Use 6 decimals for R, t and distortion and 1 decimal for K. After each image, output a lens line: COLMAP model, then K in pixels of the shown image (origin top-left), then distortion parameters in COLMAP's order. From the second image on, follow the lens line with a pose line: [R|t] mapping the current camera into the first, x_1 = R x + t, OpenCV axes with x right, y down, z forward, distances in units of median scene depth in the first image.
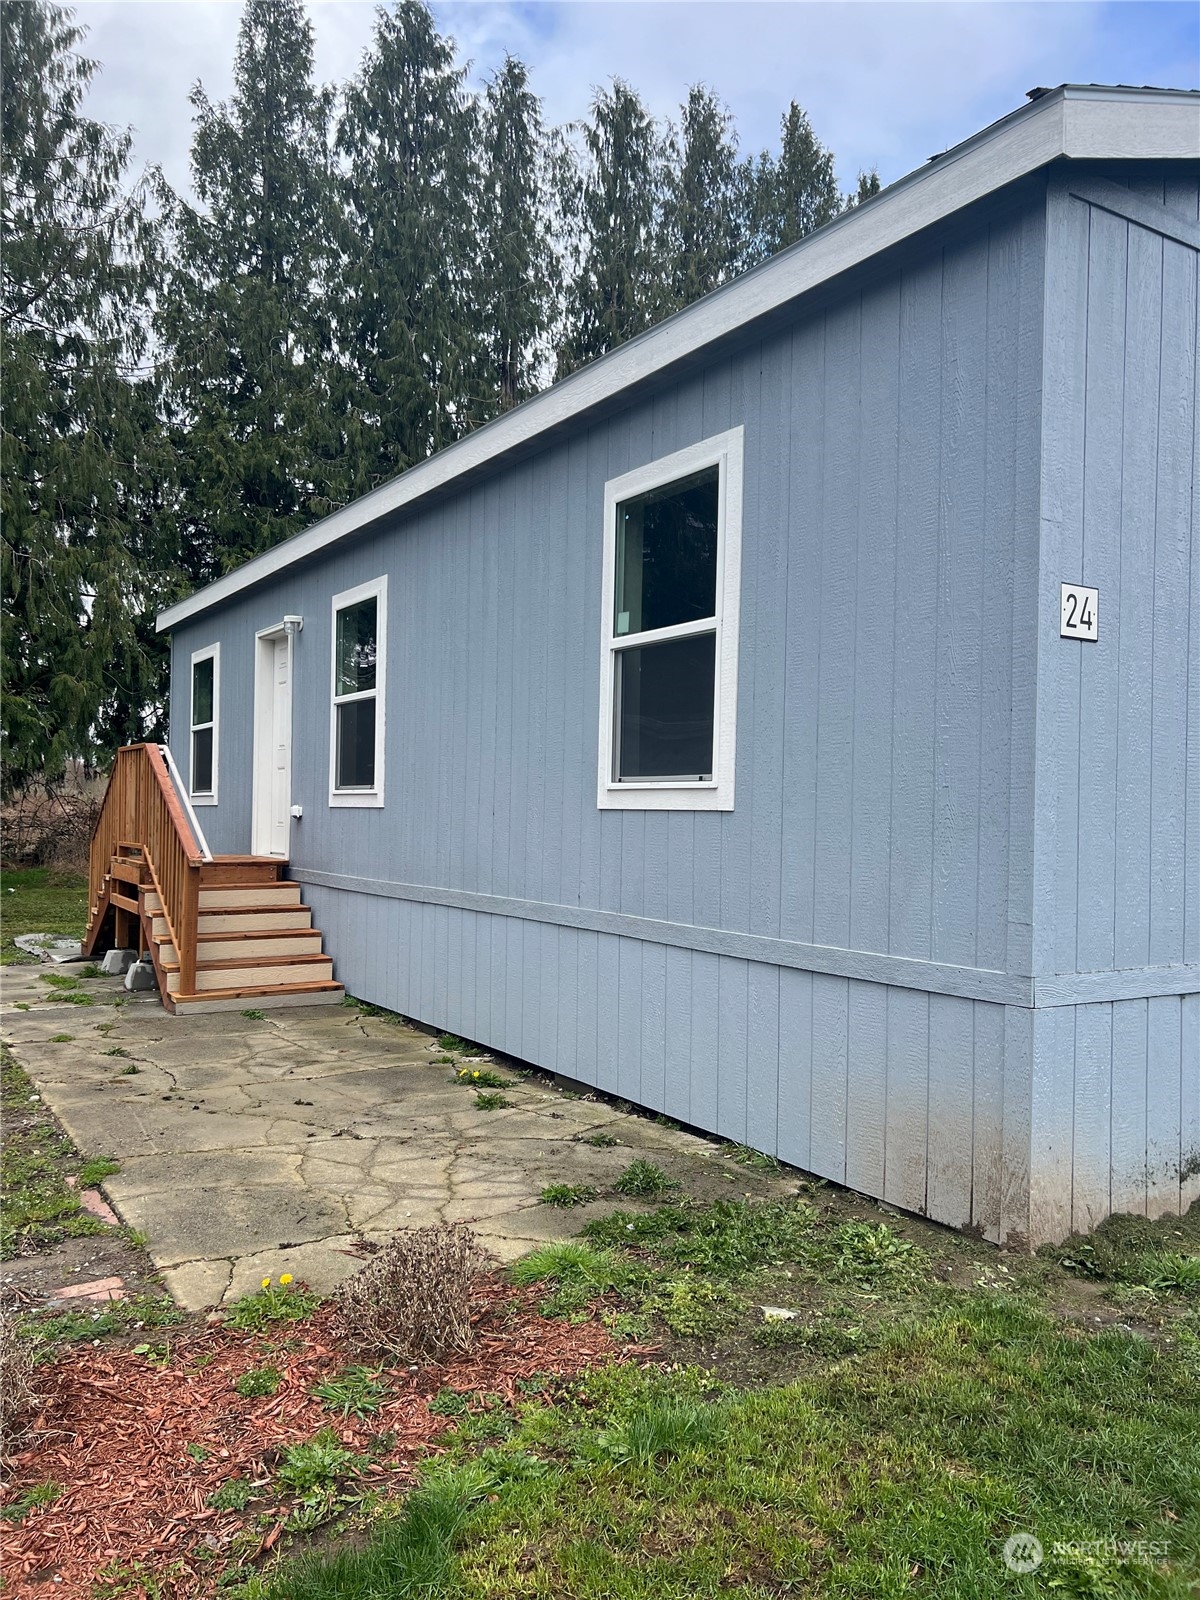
lens RADIAL K [[1189.8, 0, 599.0], [0, 1189.8, 821.5], [0, 0, 1]] dist [0.042902, -0.052582]
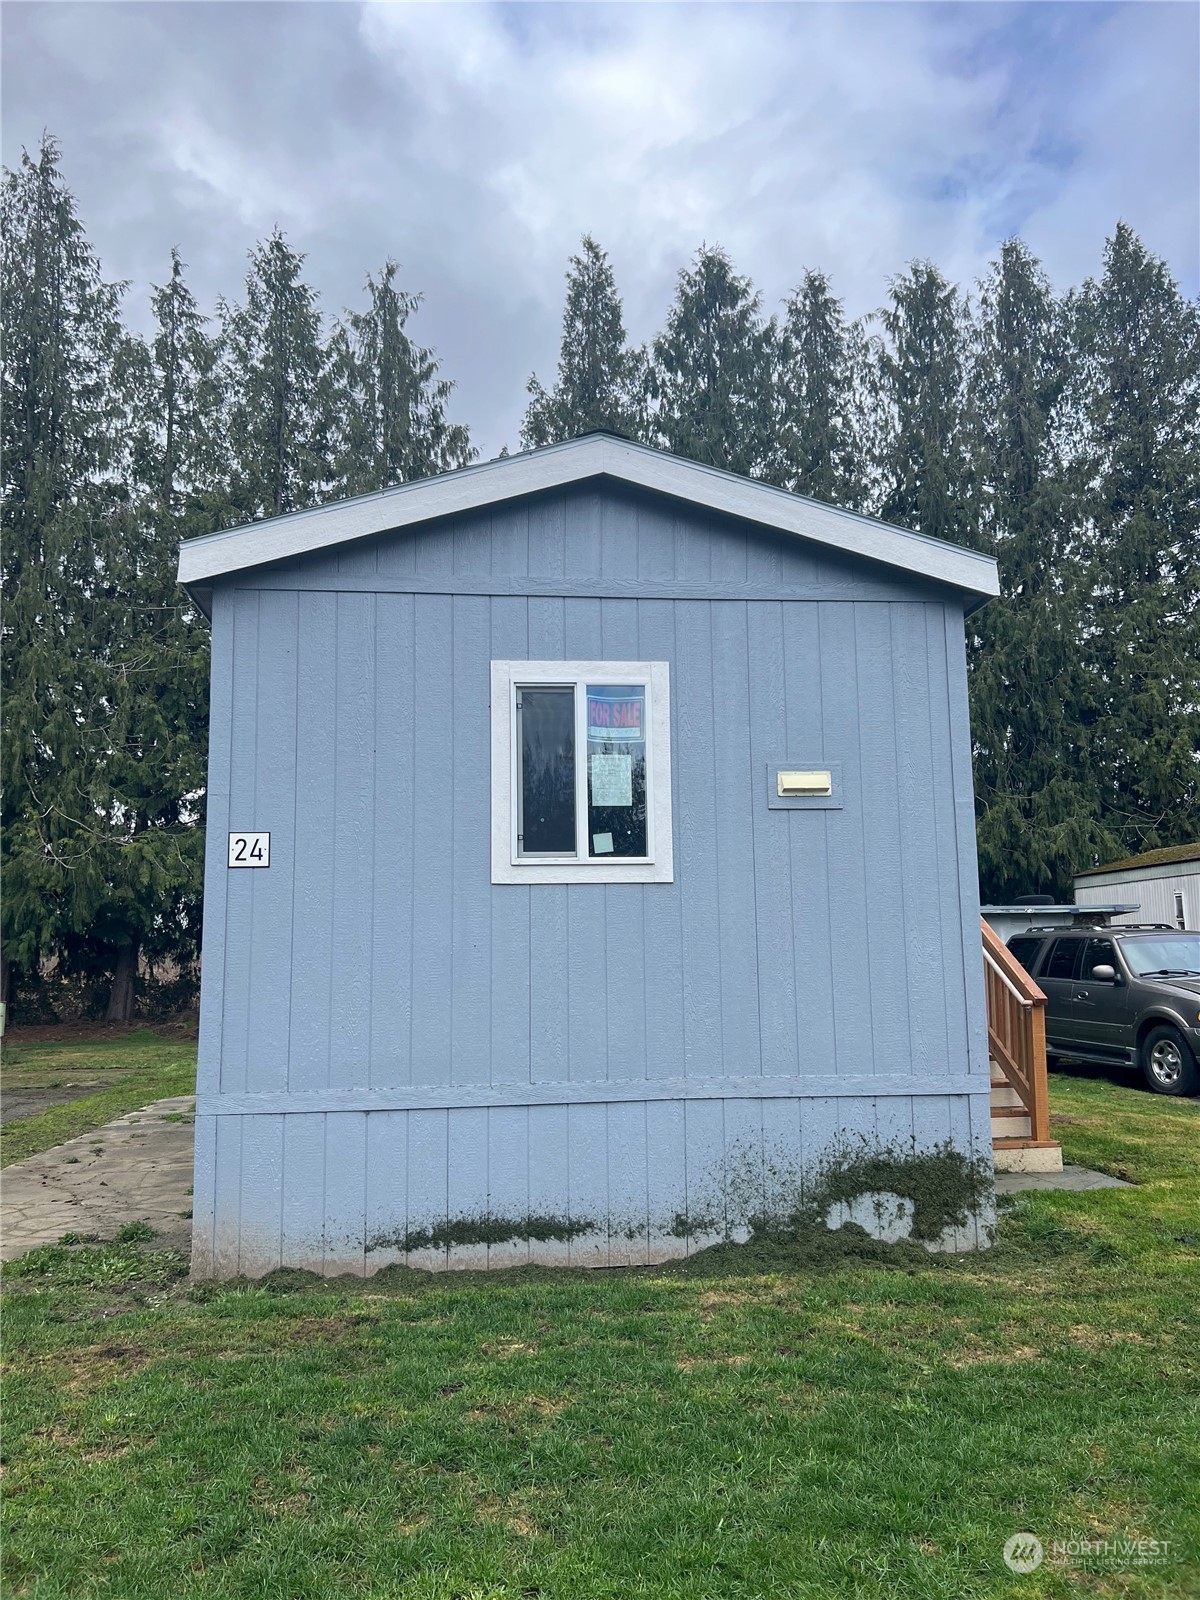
lens RADIAL K [[1190.3, 0, 594.4], [0, 1190.3, 808.9], [0, 0, 1]] dist [0.049021, -0.051052]
pose [[0.897468, -0.085942, -0.432626, 0.209750], [0.029051, 0.990222, -0.136445, -0.000861], [0.440122, 0.109886, 0.891189, -0.024359]]
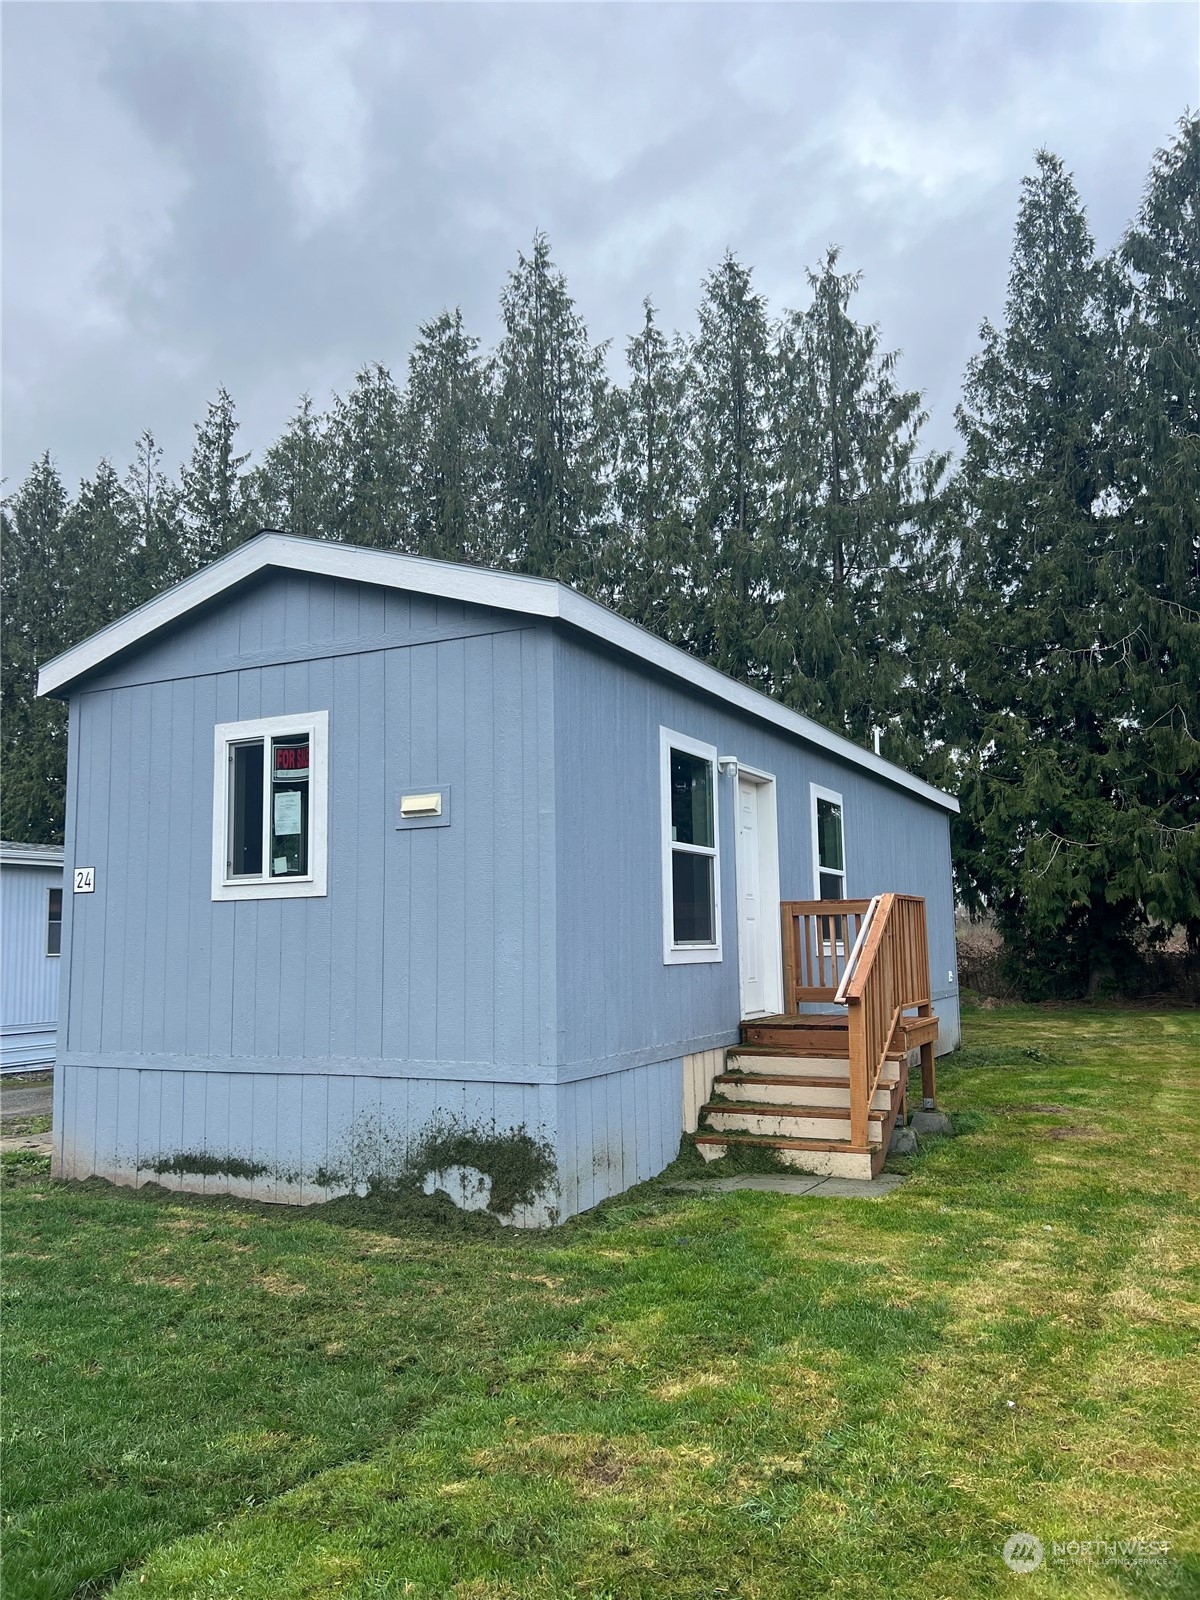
lens RADIAL K [[1207.4, 0, 597.2], [0, 1207.4, 817.5], [0, 0, 1]] dist [0.039635, -0.045878]
pose [[0.514663, -0.118822, -0.849119, 0.392940], [0.020258, 0.991759, -0.126504, 0.001184], [0.857153, 0.047905, 0.512829, 0.095807]]
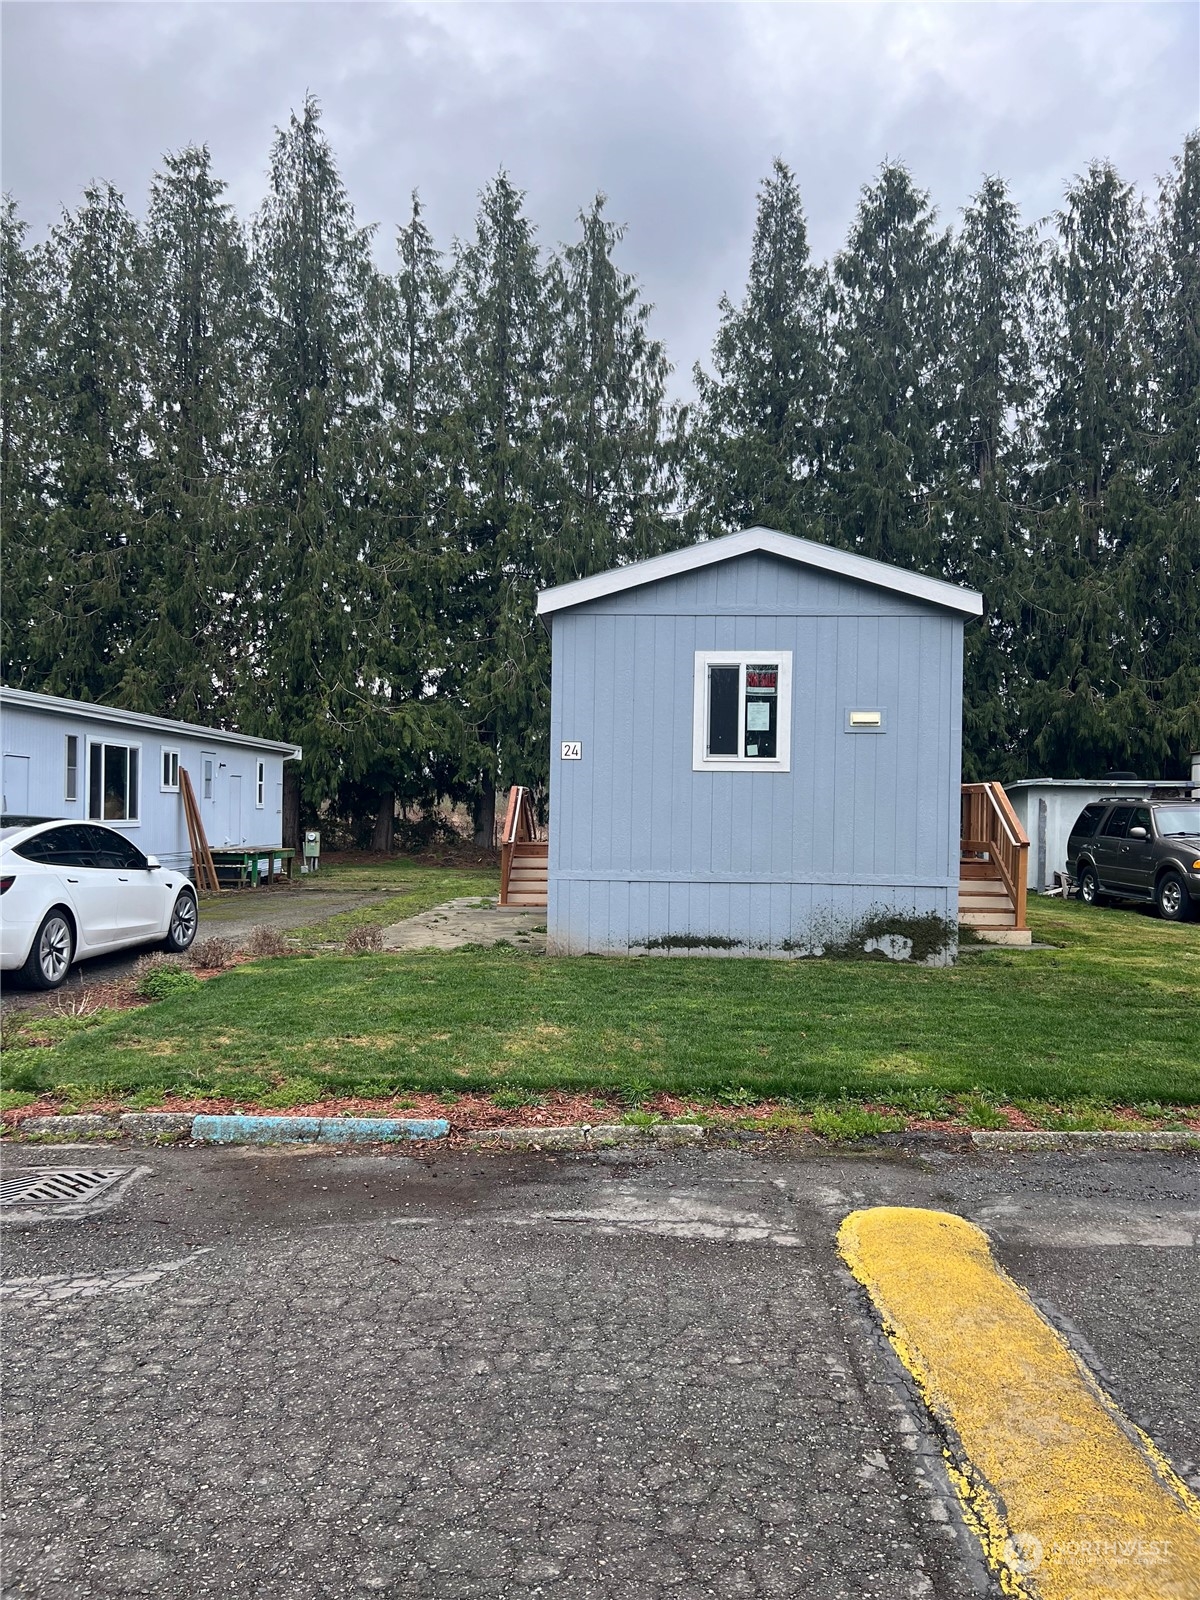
lens RADIAL K [[1190.3, 0, 594.4], [0, 1190.3, 808.9], [0, 0, 1]] dist [0.049021, -0.051052]
pose [[0.823761, -0.008128, -0.566878, 0.308512], [-0.002272, 0.999842, -0.017638, 0.003821], [0.566932, 0.015818, 0.823613, -0.206087]]
